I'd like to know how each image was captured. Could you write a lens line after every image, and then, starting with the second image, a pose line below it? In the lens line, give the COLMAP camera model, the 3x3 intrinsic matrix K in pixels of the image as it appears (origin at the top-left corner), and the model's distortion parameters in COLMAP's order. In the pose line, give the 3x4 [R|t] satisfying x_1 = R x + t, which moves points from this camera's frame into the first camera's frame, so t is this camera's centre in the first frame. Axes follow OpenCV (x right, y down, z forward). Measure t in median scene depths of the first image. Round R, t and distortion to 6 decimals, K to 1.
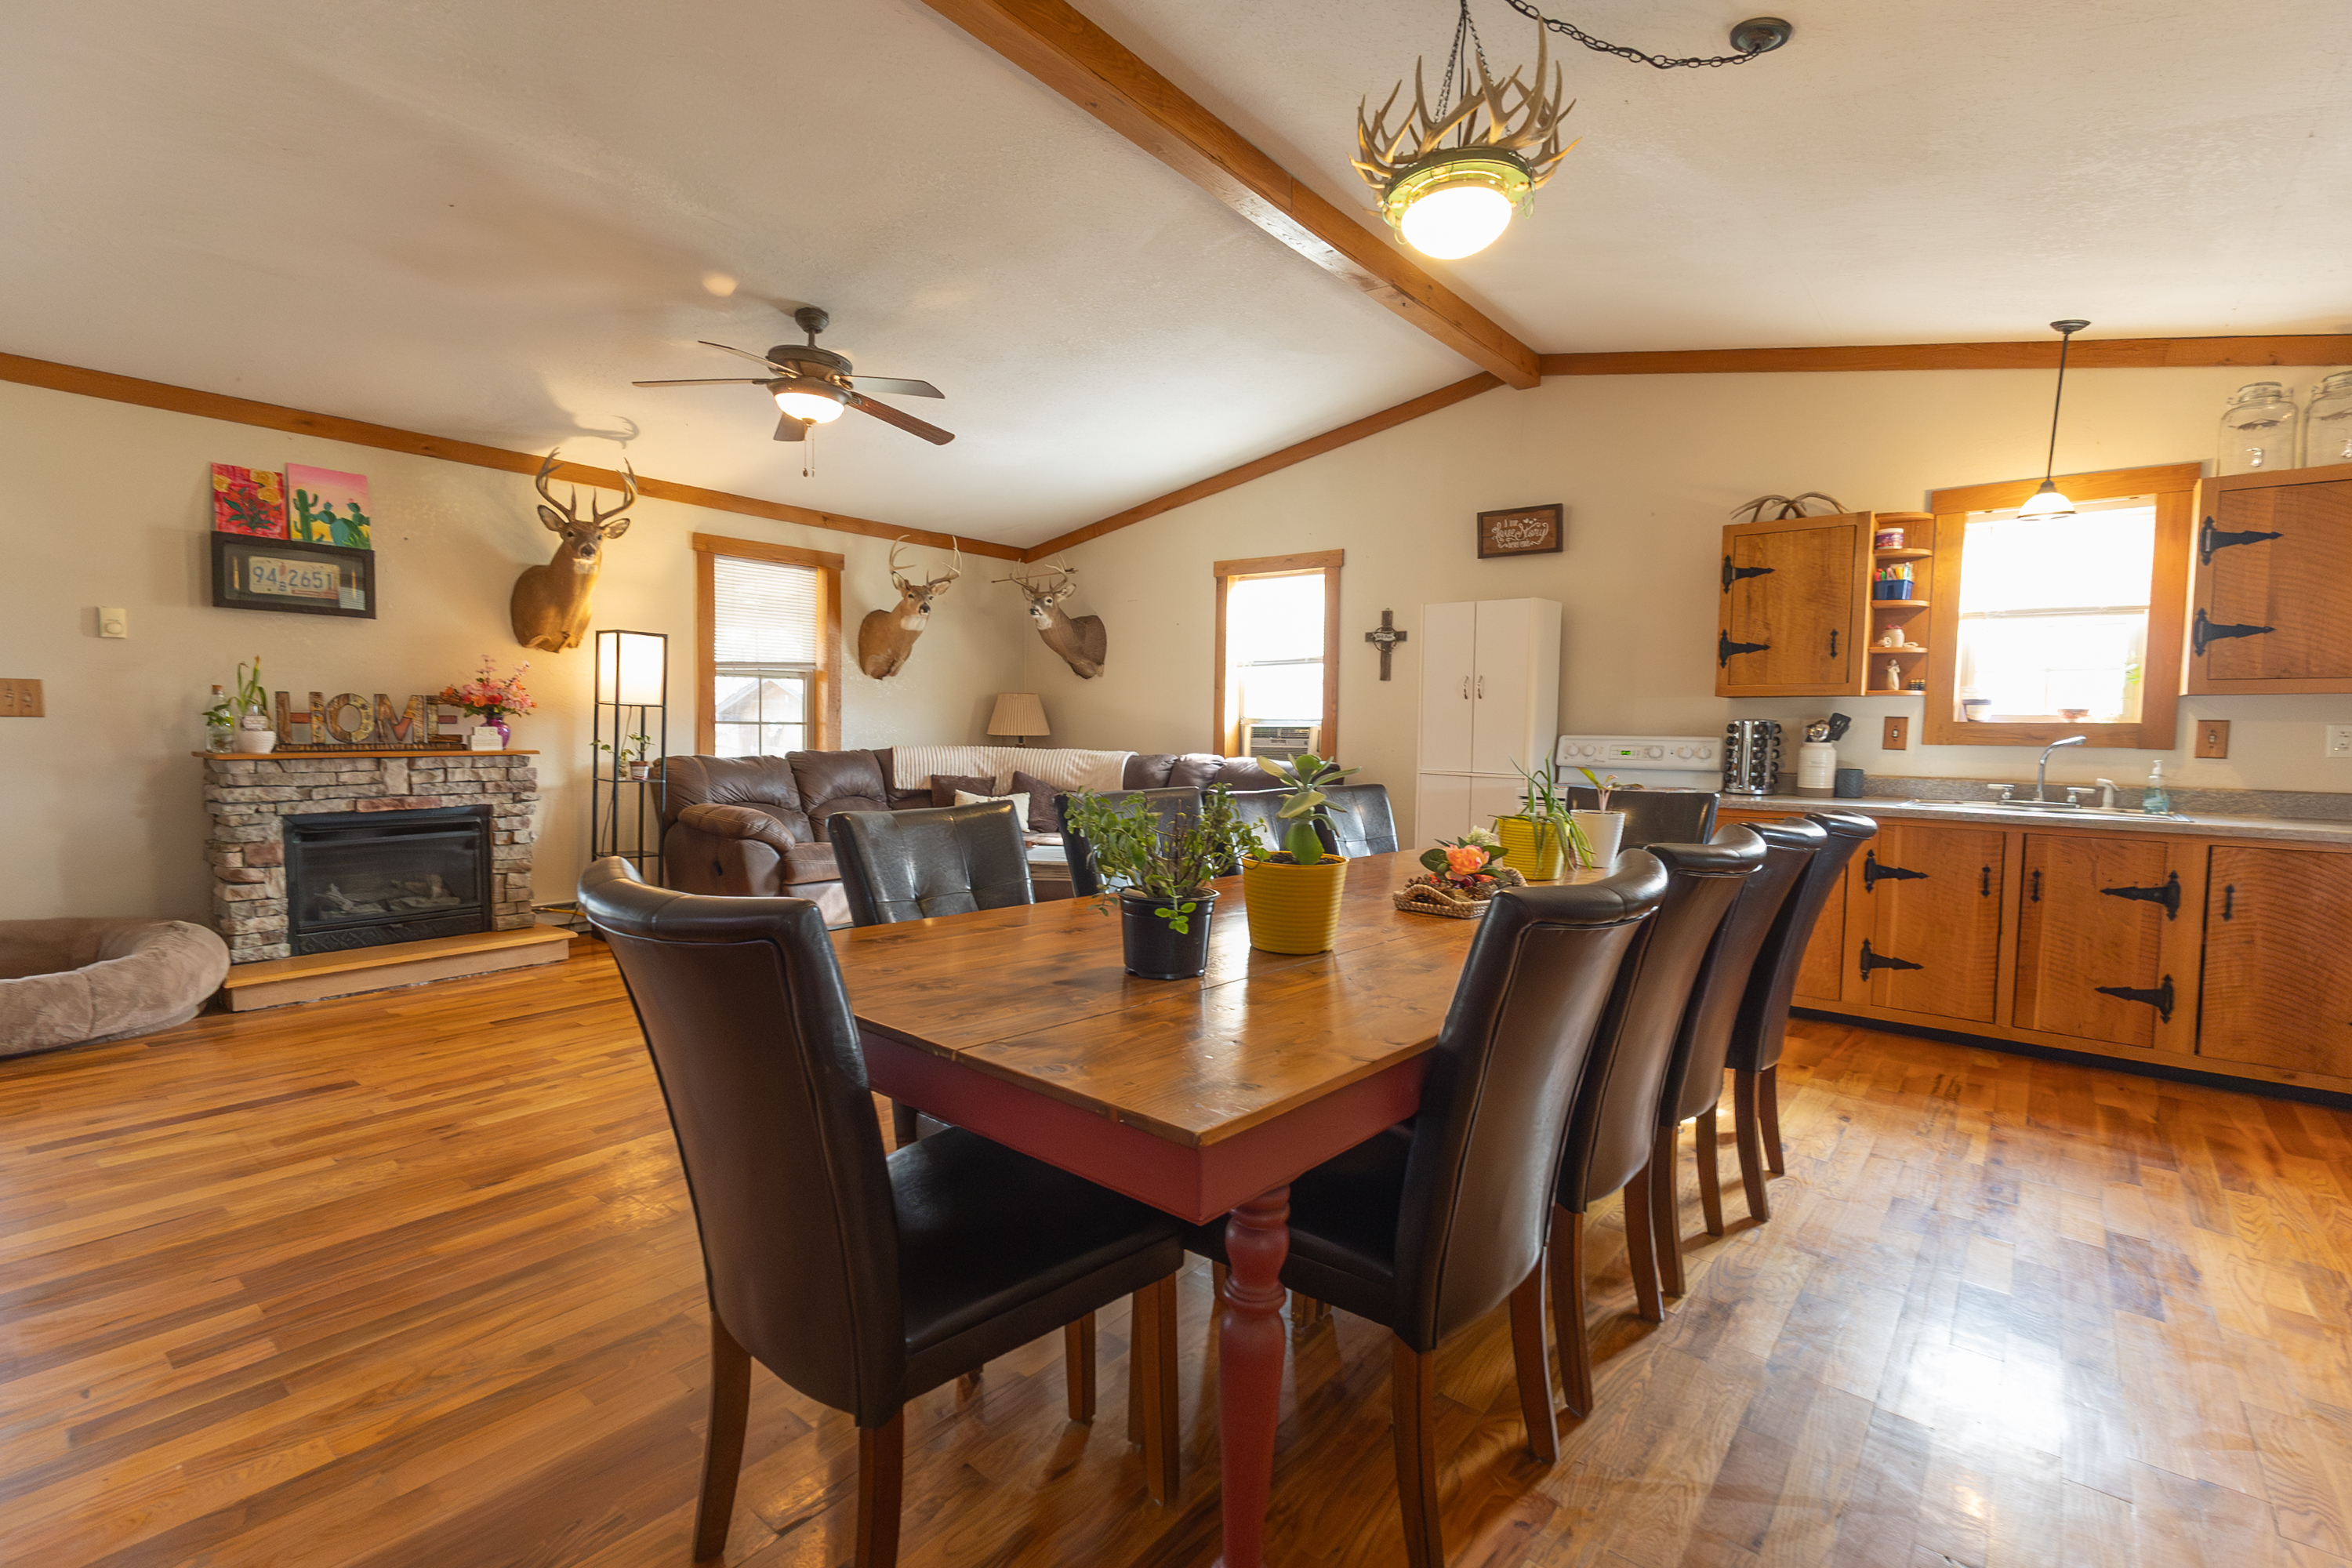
lens RADIAL K [[1066.8, 0, 1179.7], [0, 1066.8, 783.0], [0, 0, 1]] dist [0.024405, -0.006639]
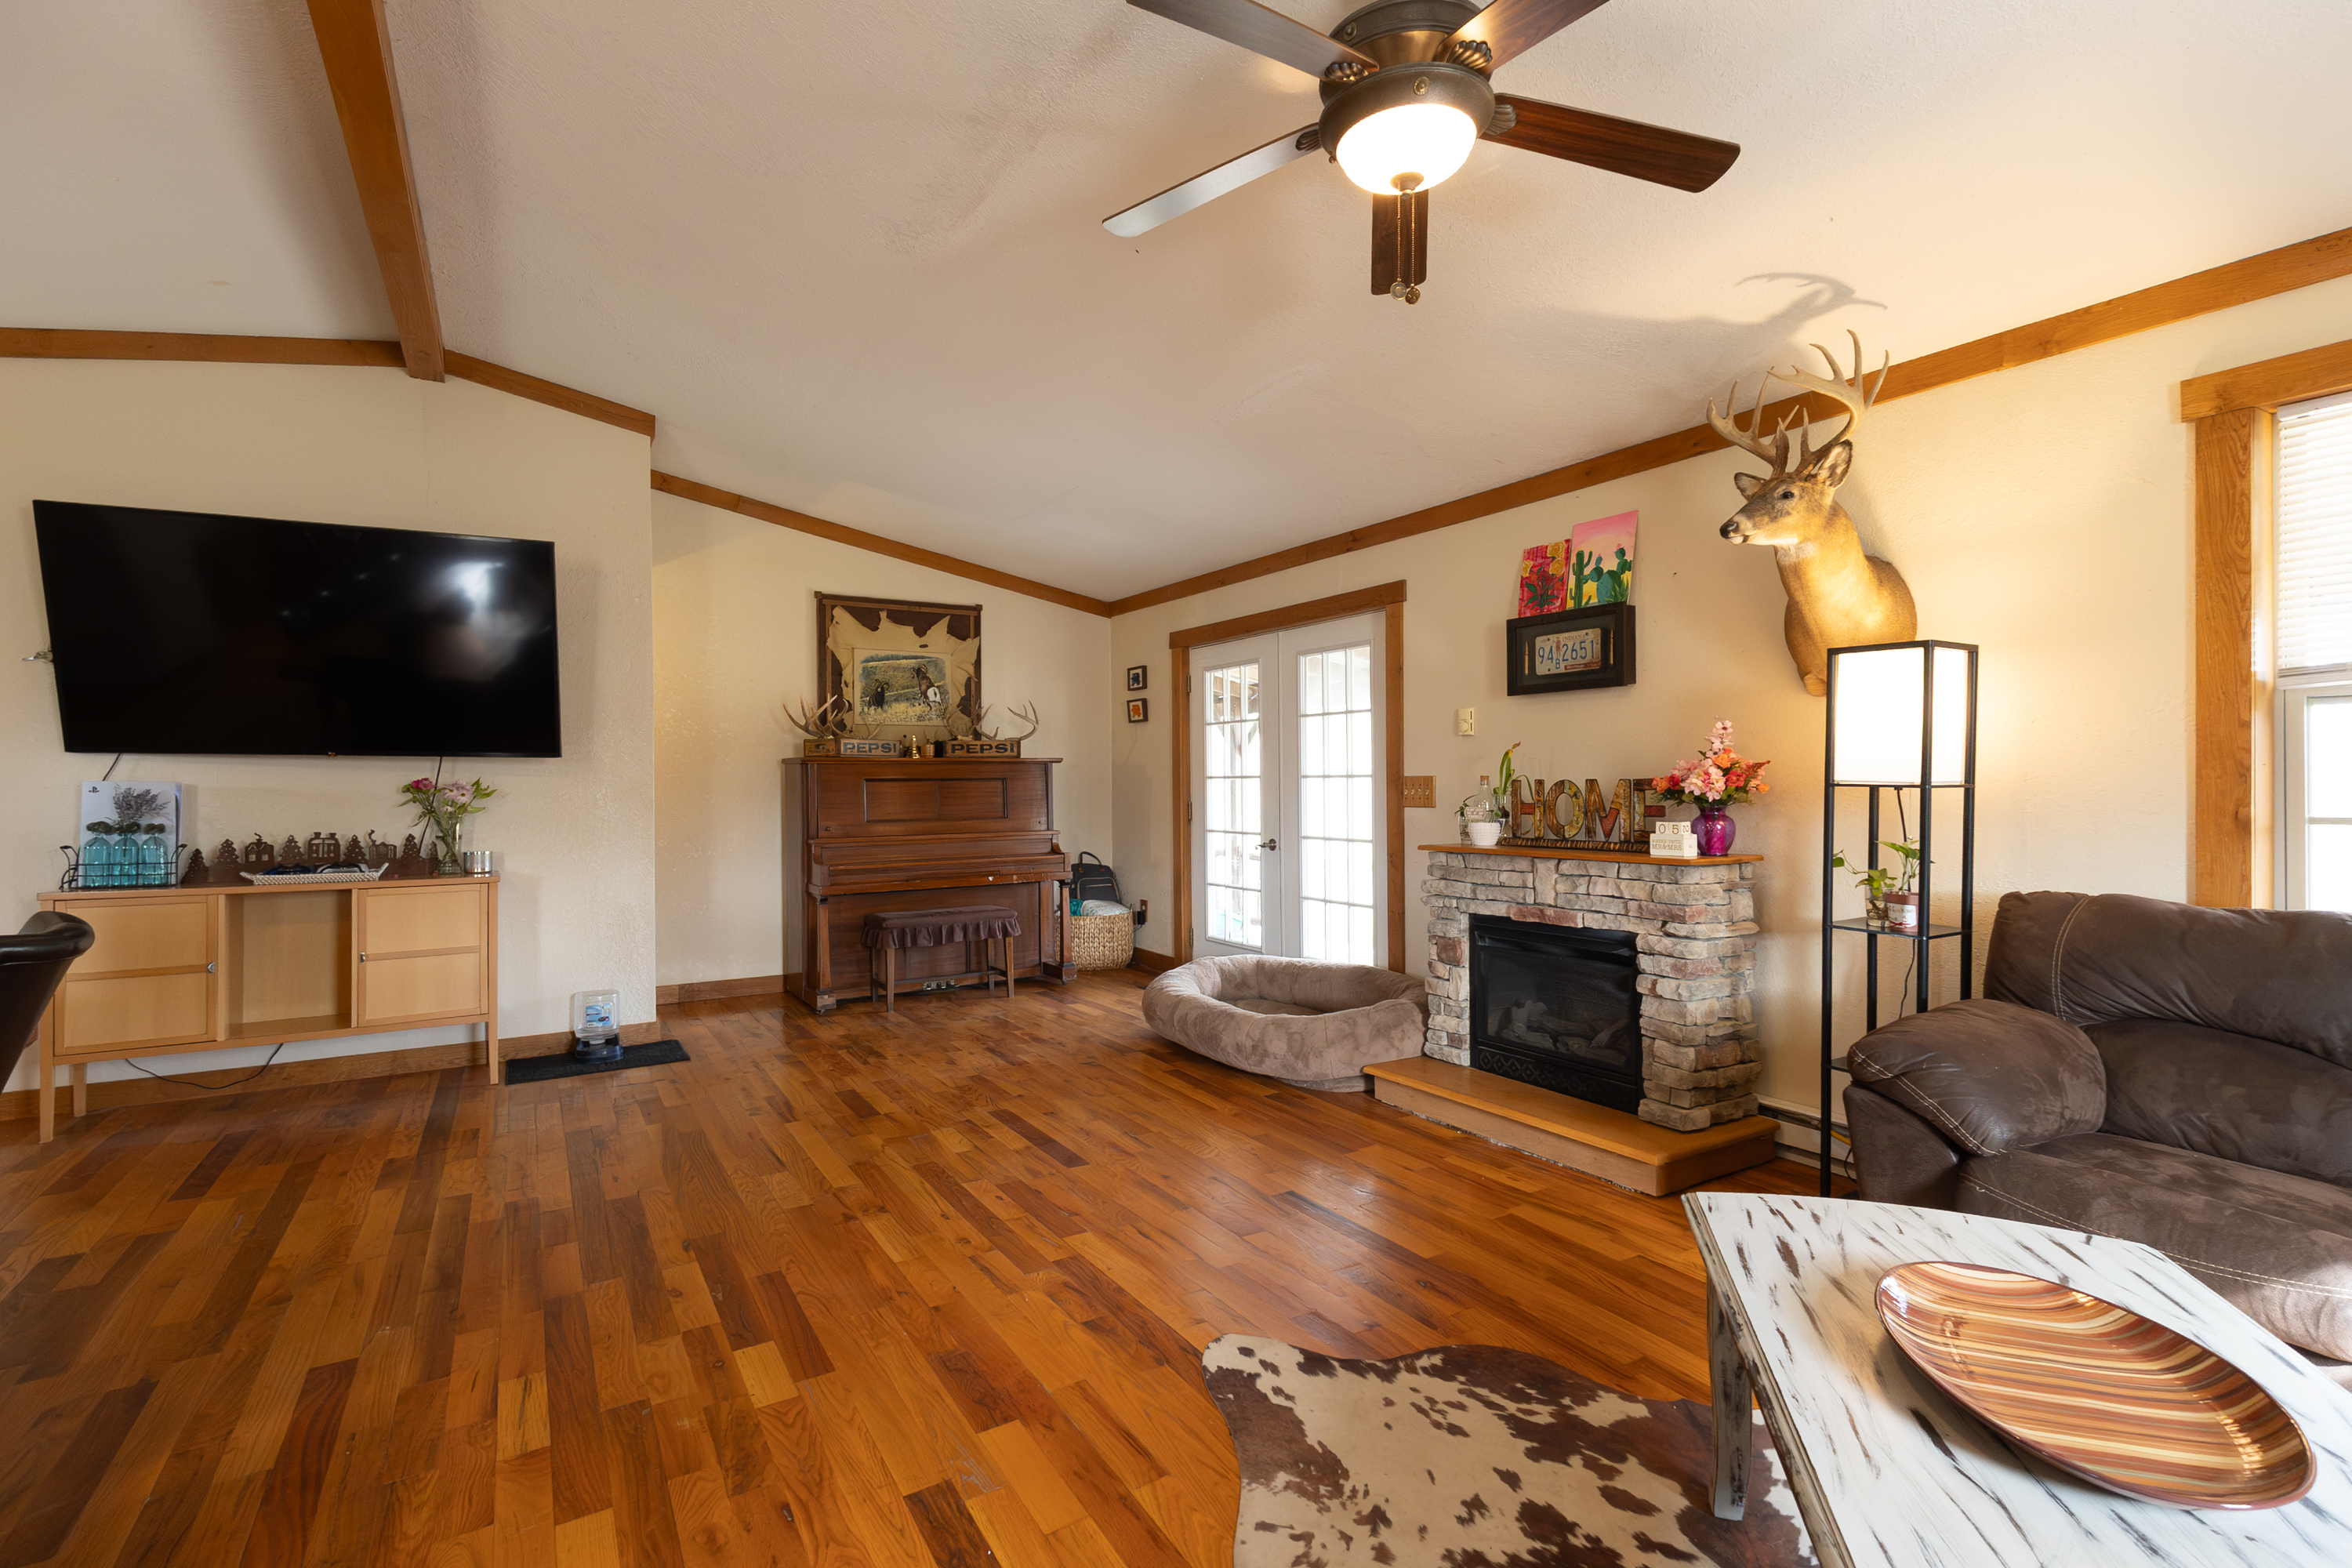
lens RADIAL K [[1066.8, 0, 1178.8], [0, 1066.8, 785.0], [0, 0, 1]] dist [0.024405, -0.006639]
pose [[-0.331082, -0.015218, -0.943479, 0.118659], [-0.055415, 0.998458, 0.003341, -0.064679], [0.941973, 0.053389, -0.331415, 0.990618]]
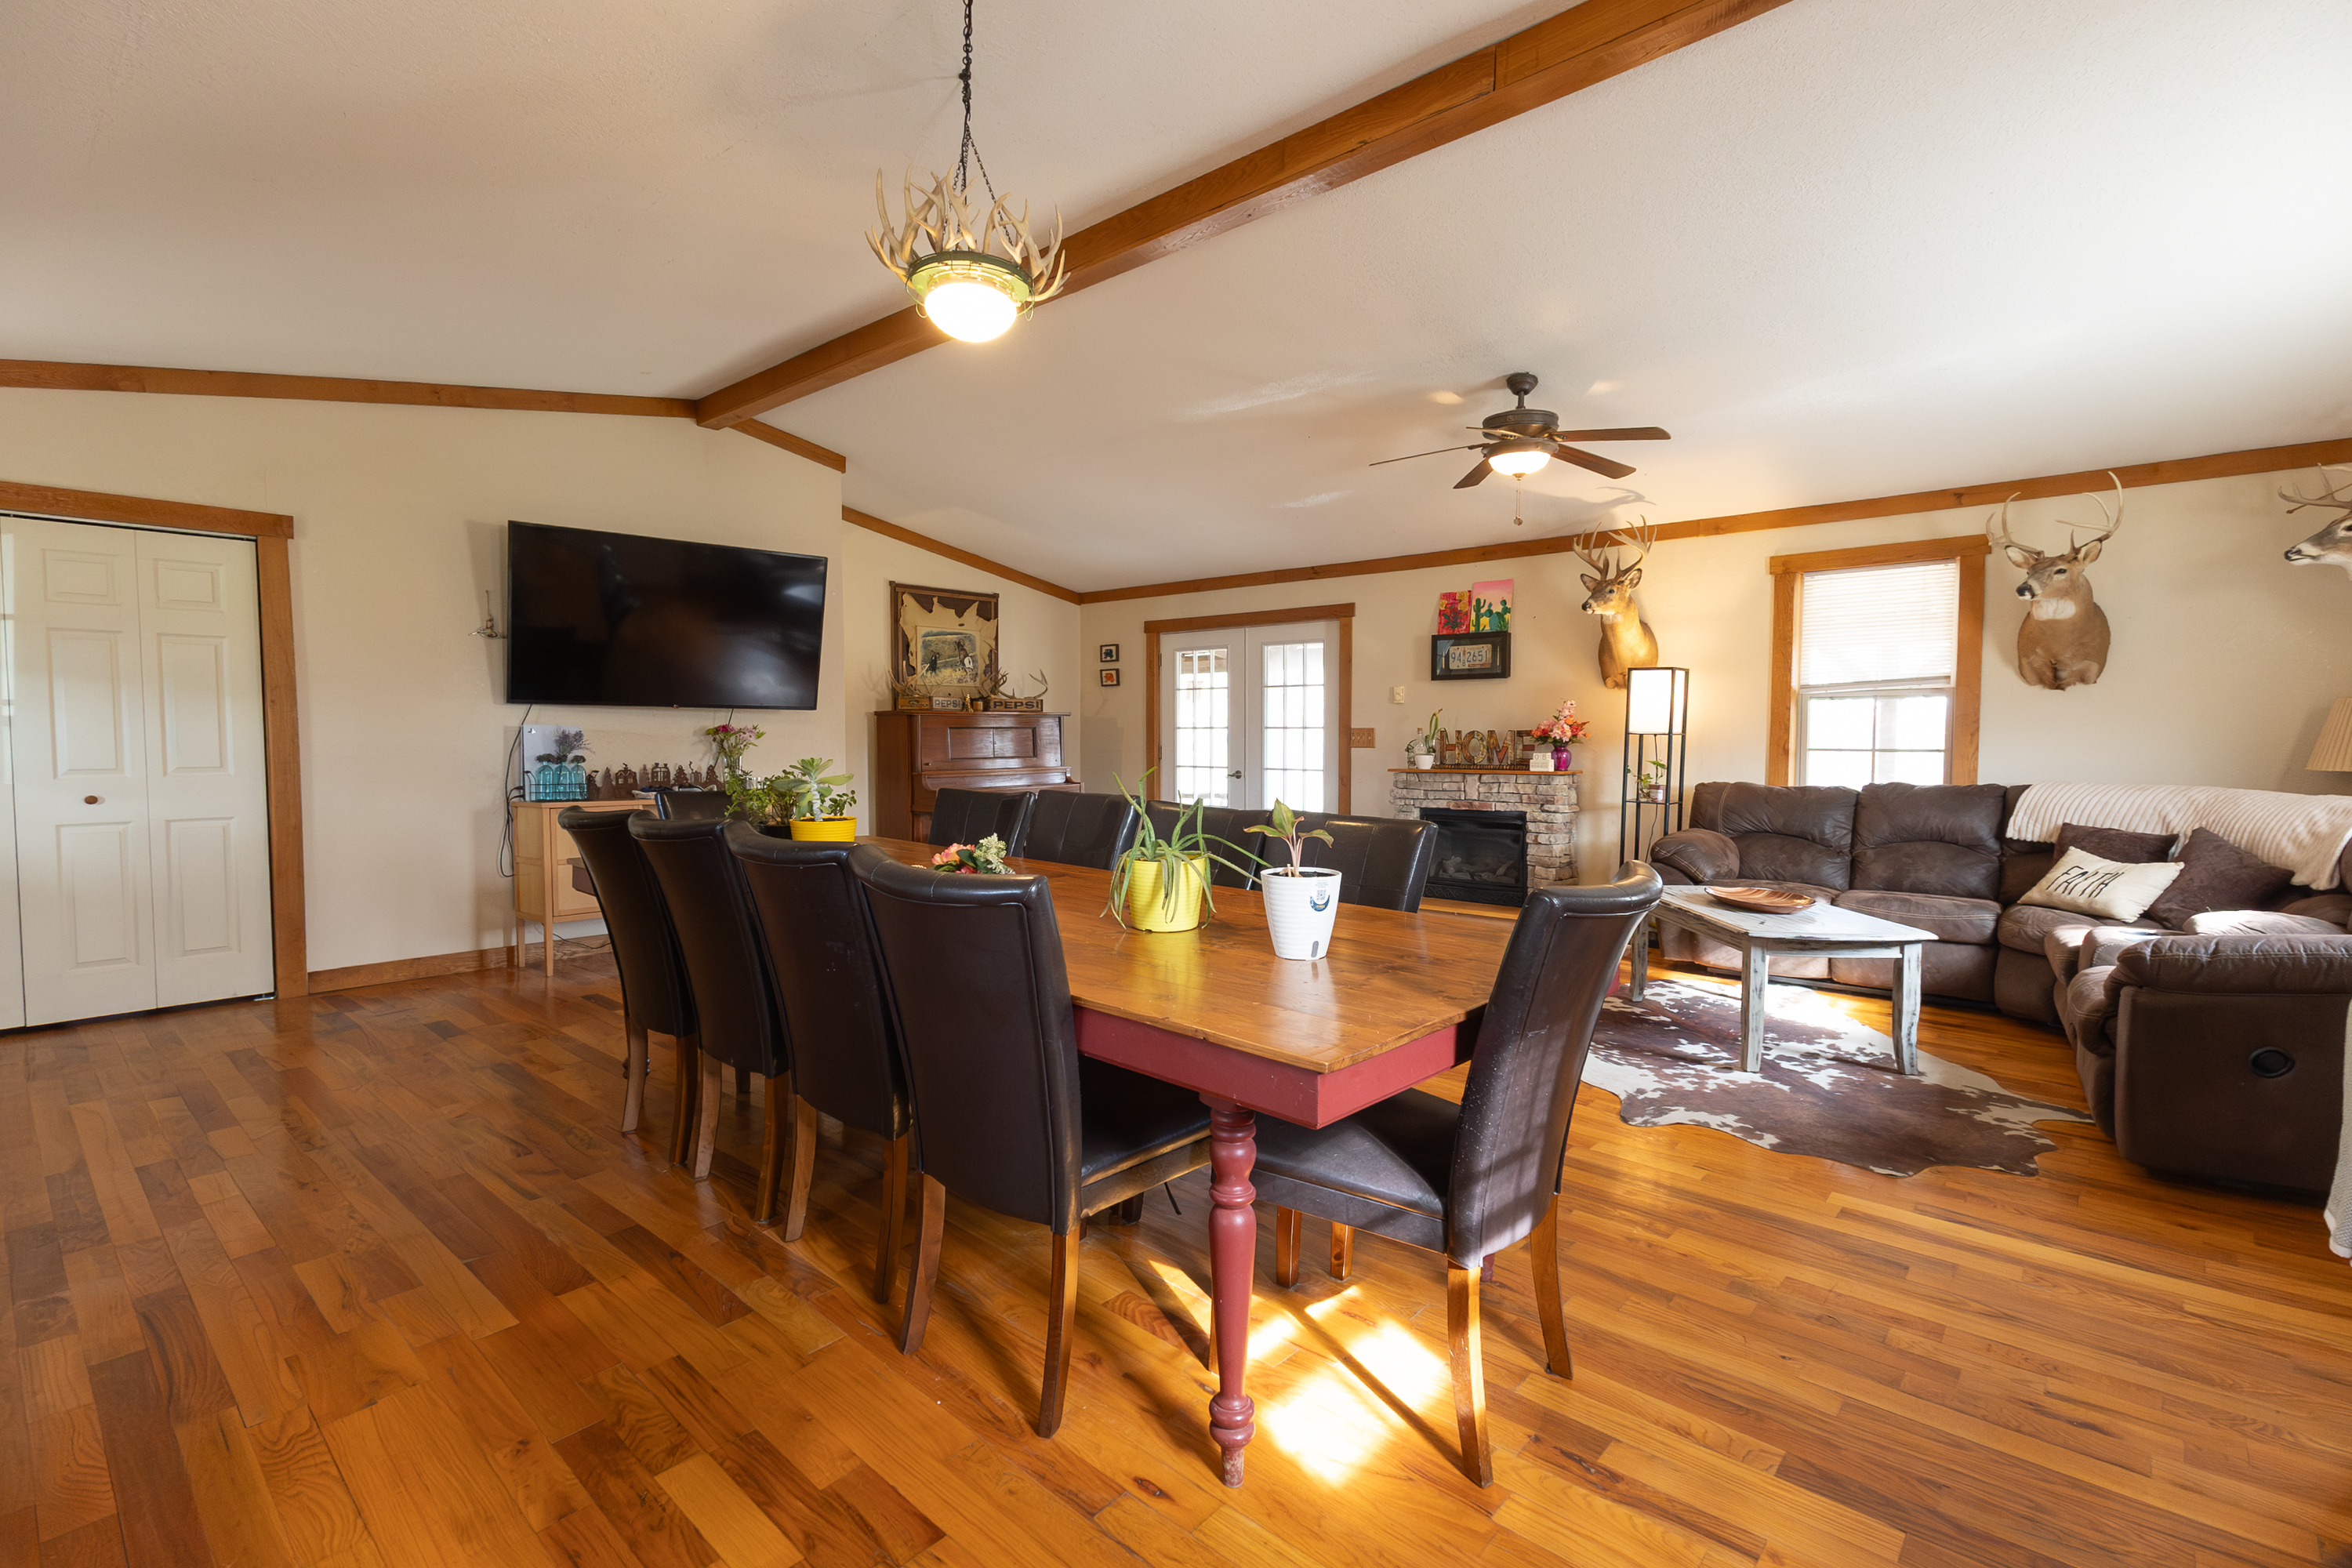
lens RADIAL K [[1089.6, 0, 1167.1], [0, 1089.6, 778.8], [0, 0, 1]] dist [0.022404, -0.003990]
pose [[-0.054625, 0.021904, -0.998267, 0.753090], [-0.059307, 0.997923, 0.025141, -0.029239], [0.996744, 0.060578, -0.053212, 0.659975]]
